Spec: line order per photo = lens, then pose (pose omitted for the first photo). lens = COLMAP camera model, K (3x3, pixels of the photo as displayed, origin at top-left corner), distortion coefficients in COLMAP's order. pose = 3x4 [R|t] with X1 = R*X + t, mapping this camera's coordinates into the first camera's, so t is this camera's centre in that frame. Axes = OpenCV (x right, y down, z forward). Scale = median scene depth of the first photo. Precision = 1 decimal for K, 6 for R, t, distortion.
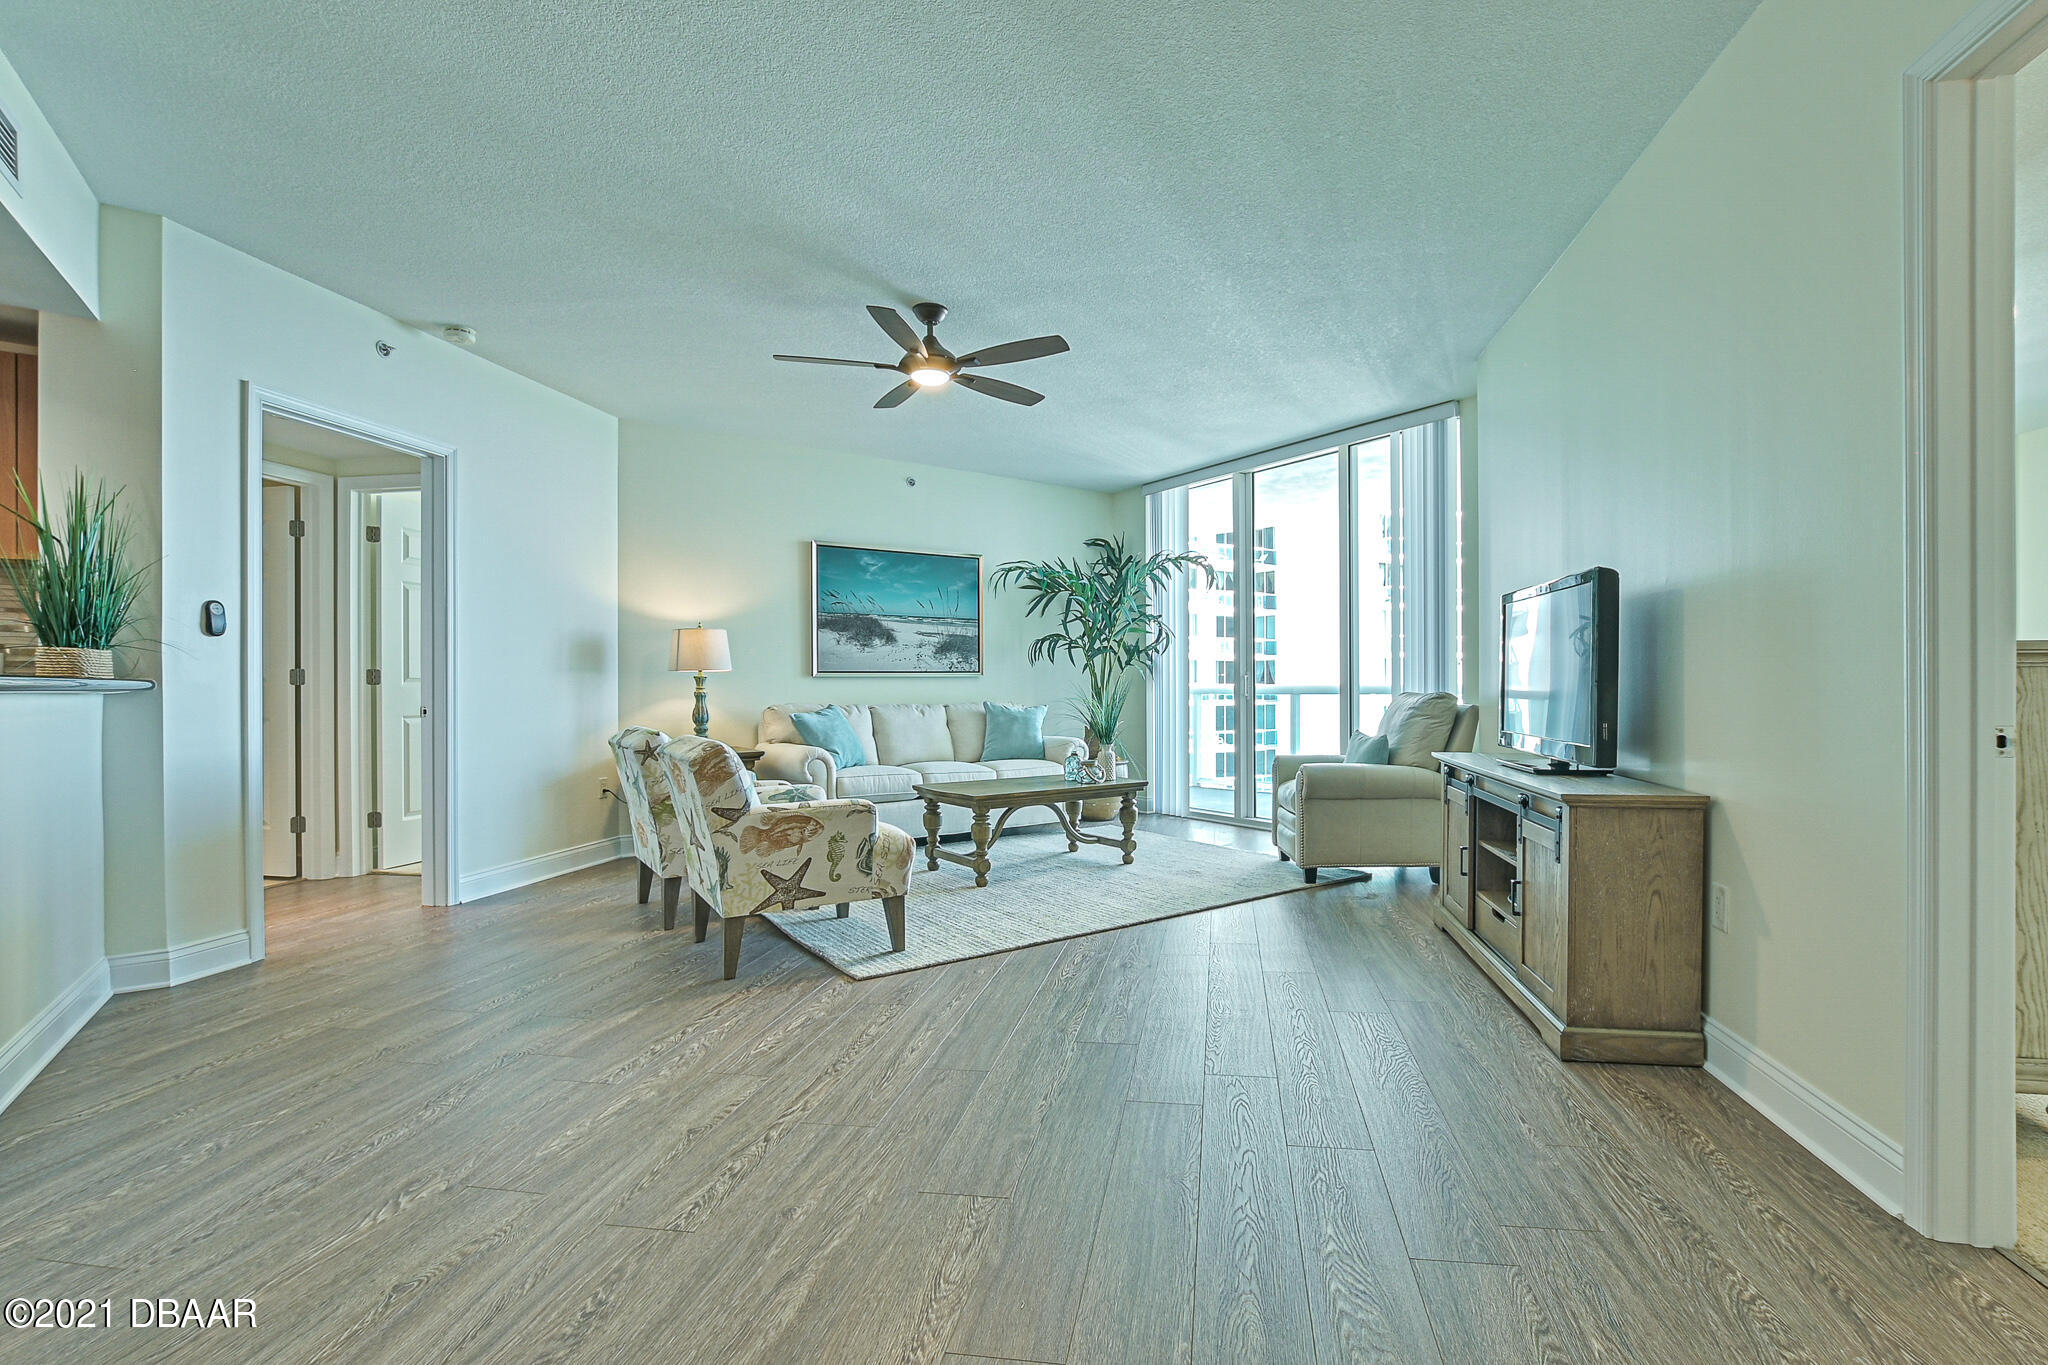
lens RADIAL K [[947.5, 0, 1068.6], [0, 947.5, 684.3], [0, 0, 1]] dist [-0.020997, 0.000640]
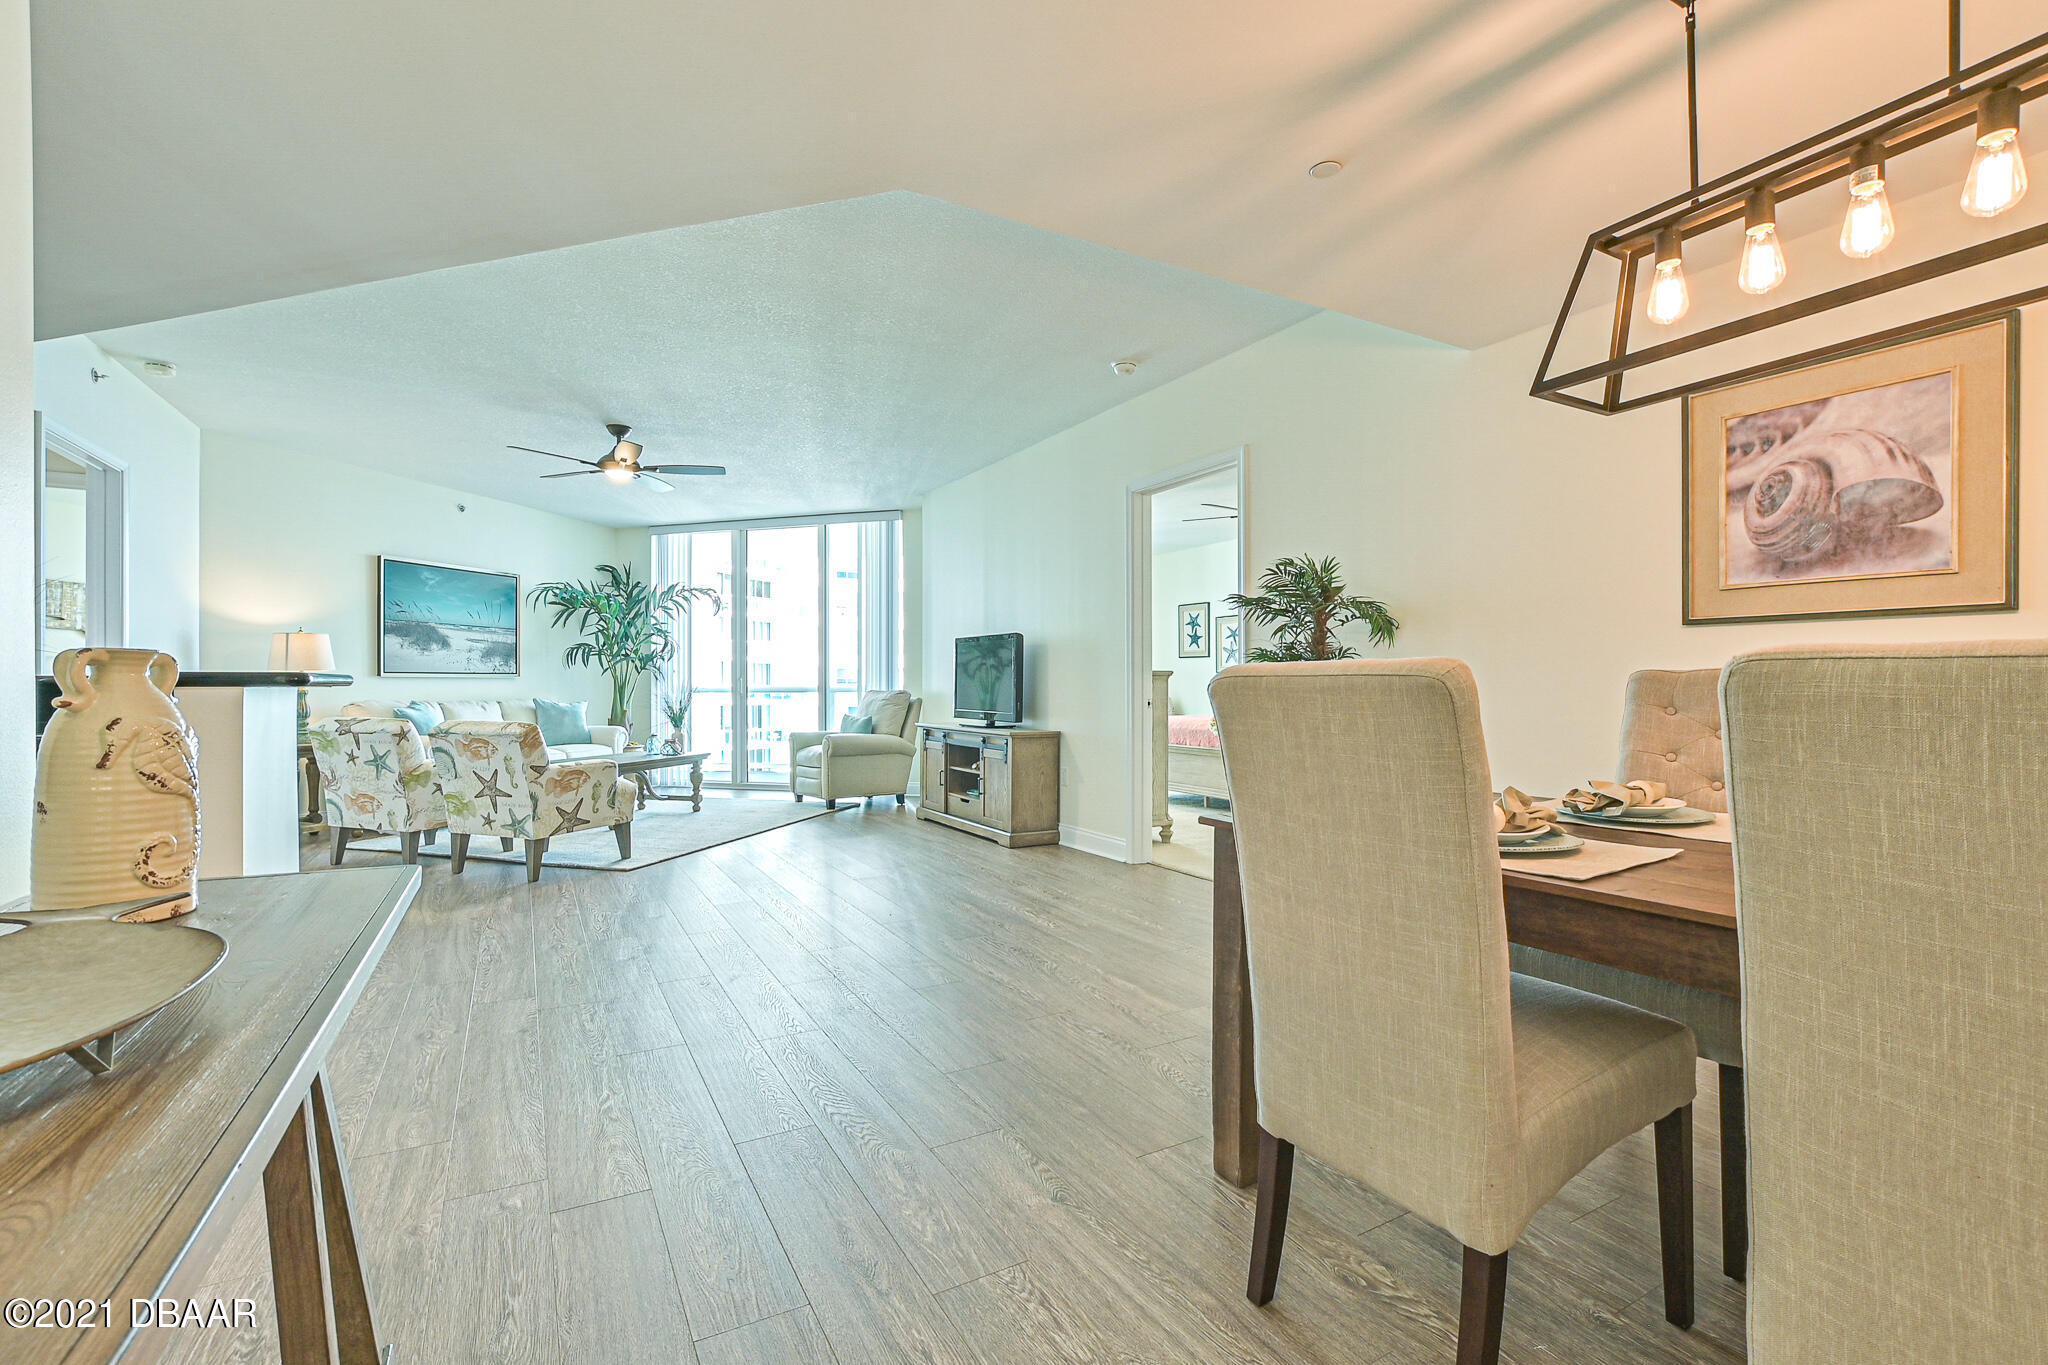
lens RADIAL K [[835.3, 0, 1024.0], [0, 835.3, 682.5], [0, 0, 1]] dist [-0.000471, 0.000015]
pose [[0.799346, 0.005924, 0.600842, -0.247285], [-0.003665, 0.999981, -0.004983, 0.000963], [-0.600860, 0.001781, 0.799353, -0.241184]]
